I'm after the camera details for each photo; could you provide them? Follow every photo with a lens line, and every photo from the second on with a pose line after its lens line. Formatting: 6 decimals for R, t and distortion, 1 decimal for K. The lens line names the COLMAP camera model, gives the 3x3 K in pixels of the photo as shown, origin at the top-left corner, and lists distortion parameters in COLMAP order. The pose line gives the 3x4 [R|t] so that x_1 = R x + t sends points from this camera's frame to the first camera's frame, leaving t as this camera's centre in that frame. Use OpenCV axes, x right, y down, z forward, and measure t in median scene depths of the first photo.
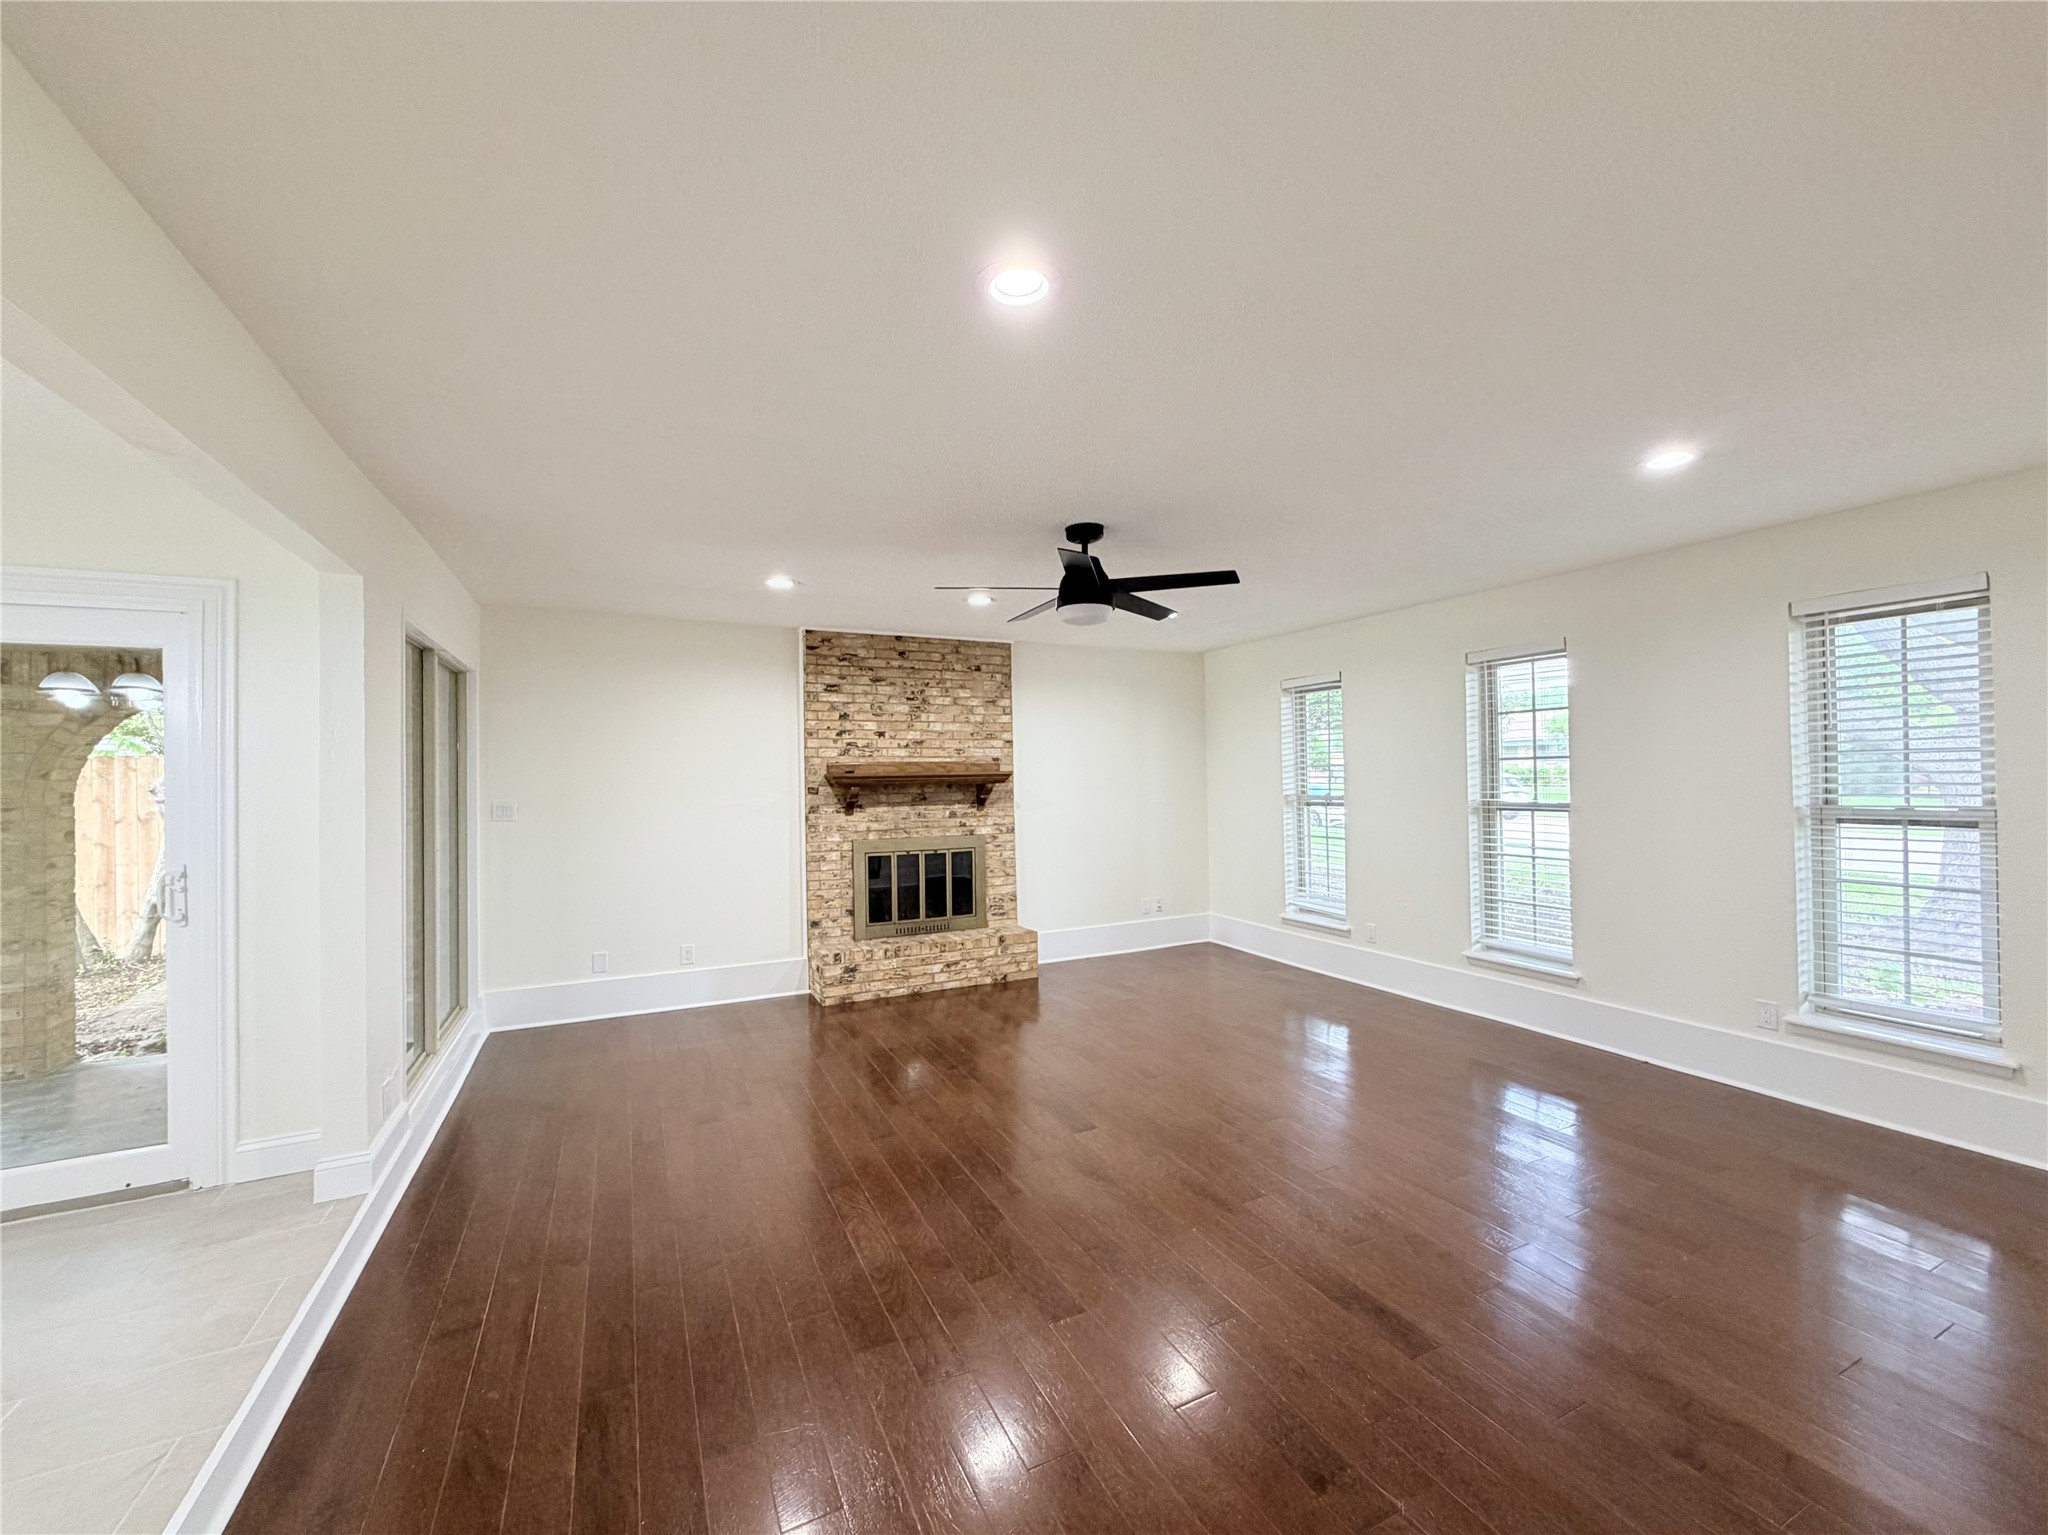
lens RADIAL K [[819.7, 0, 1024.0], [0, 819.7, 767.5], [0, 0, 1]] dist [-0.000187, -0.000191]
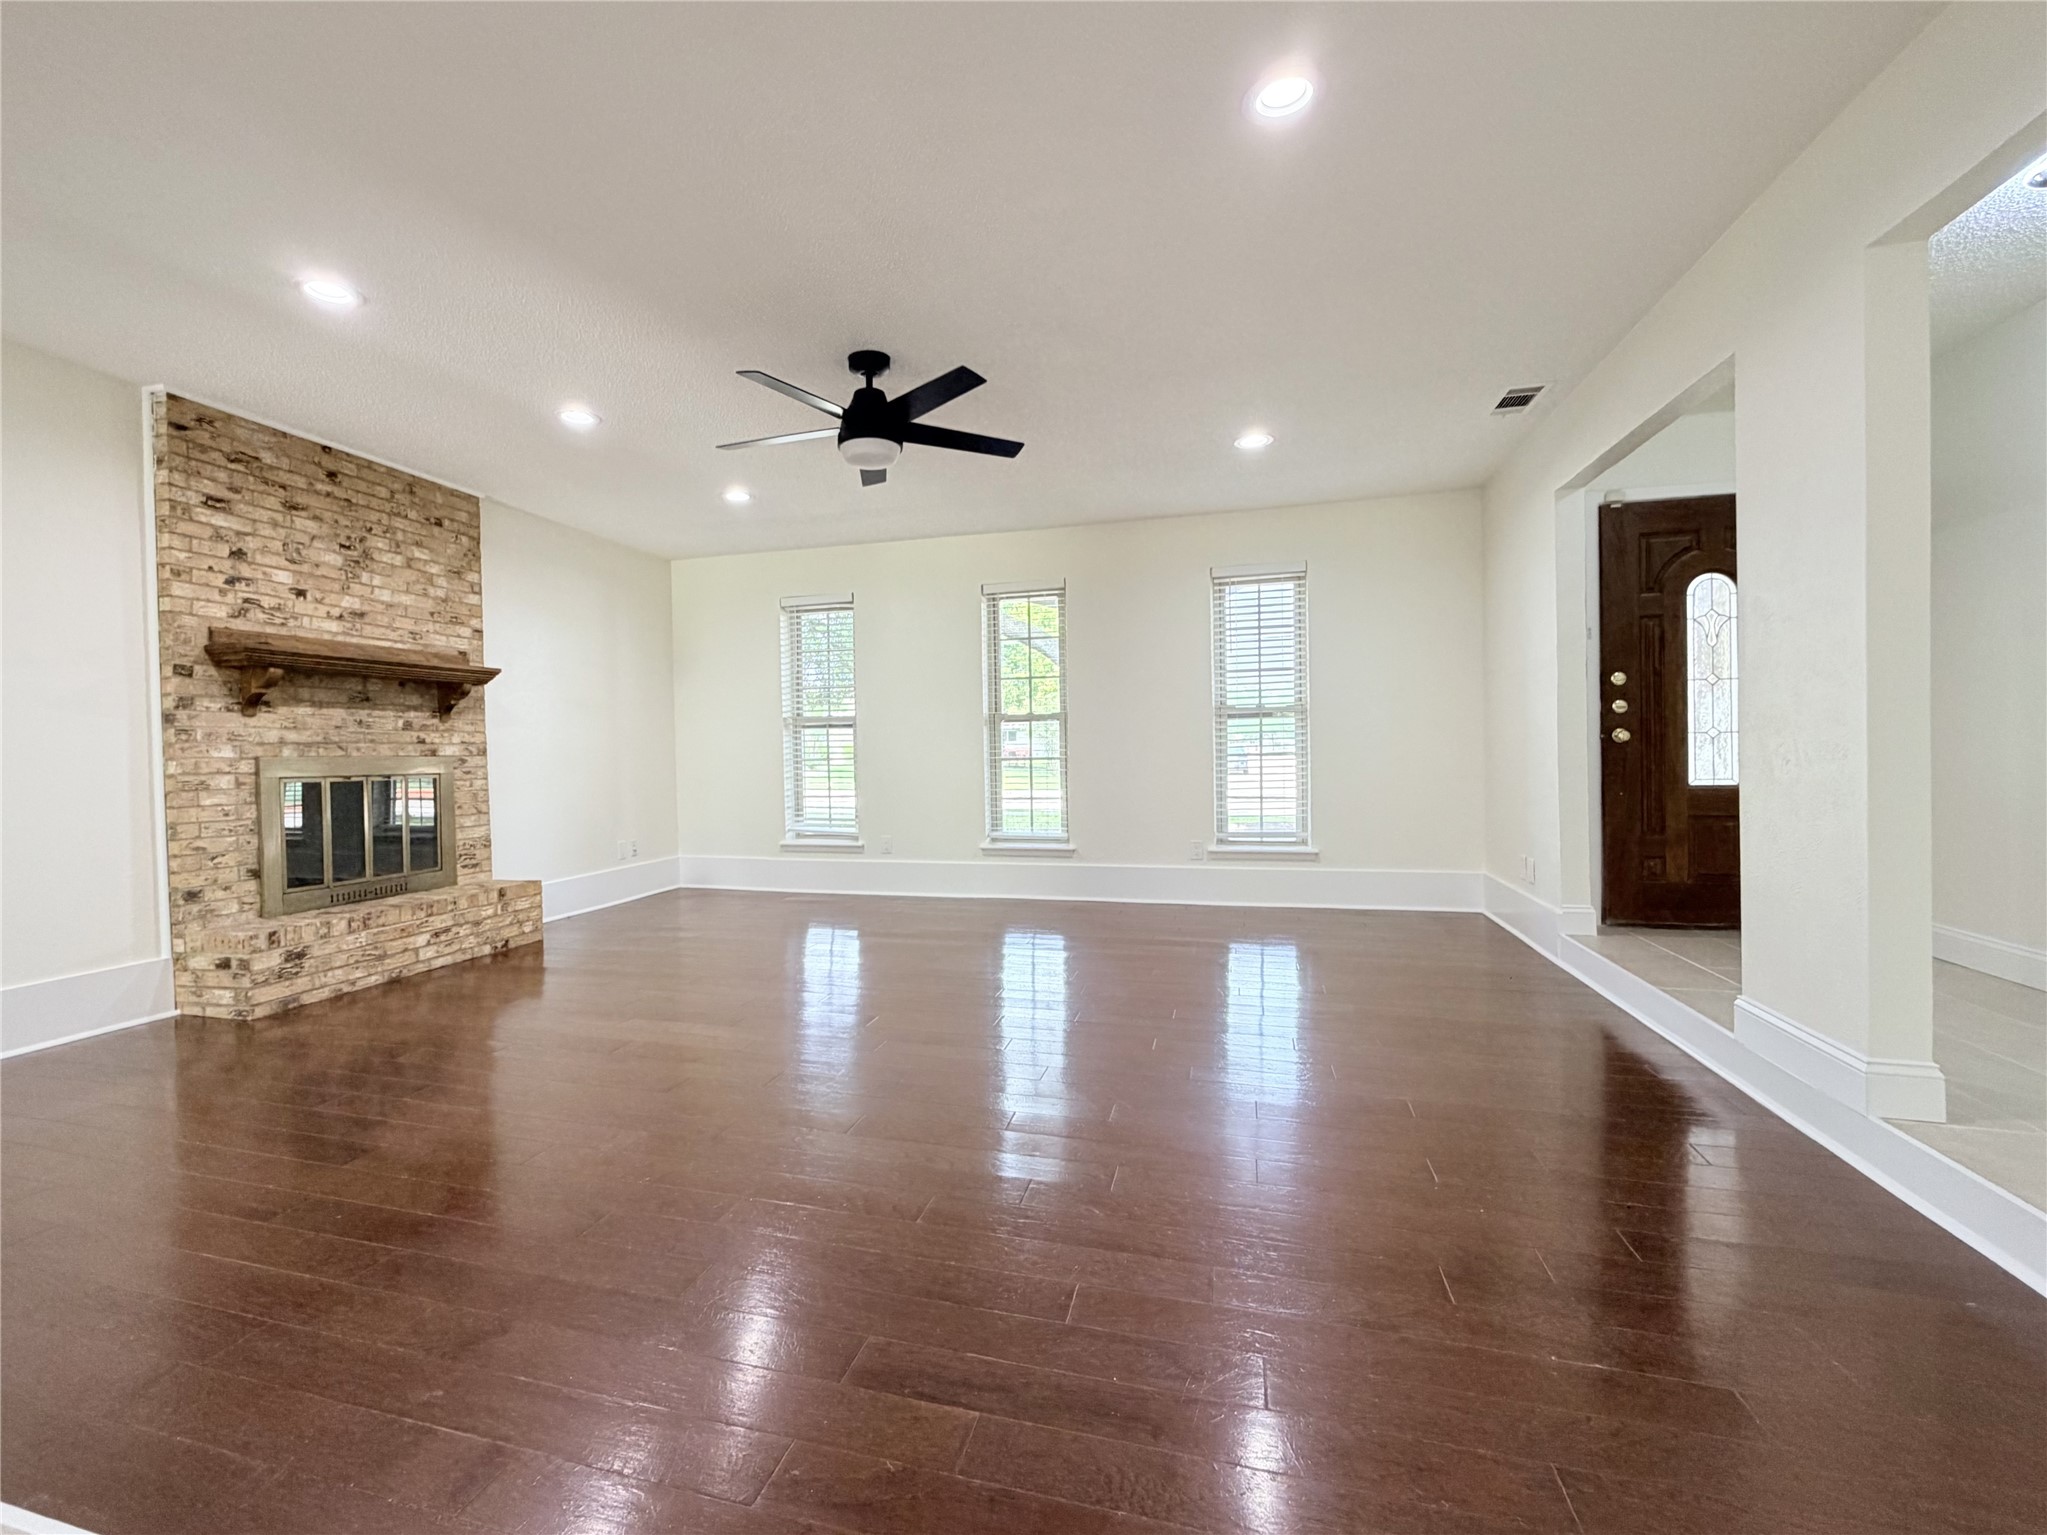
lens RADIAL K [[873.1, 0, 1017.1], [0, 873.1, 751.0], [0, 0, 1]] dist [-0.002949, -0.000441]
pose [[0.670983, -0.004787, 0.741458, -0.307184], [-0.000973, 0.999973, 0.007336, 0.077820], [-0.741472, -0.005643, 0.670960, 0.132049]]
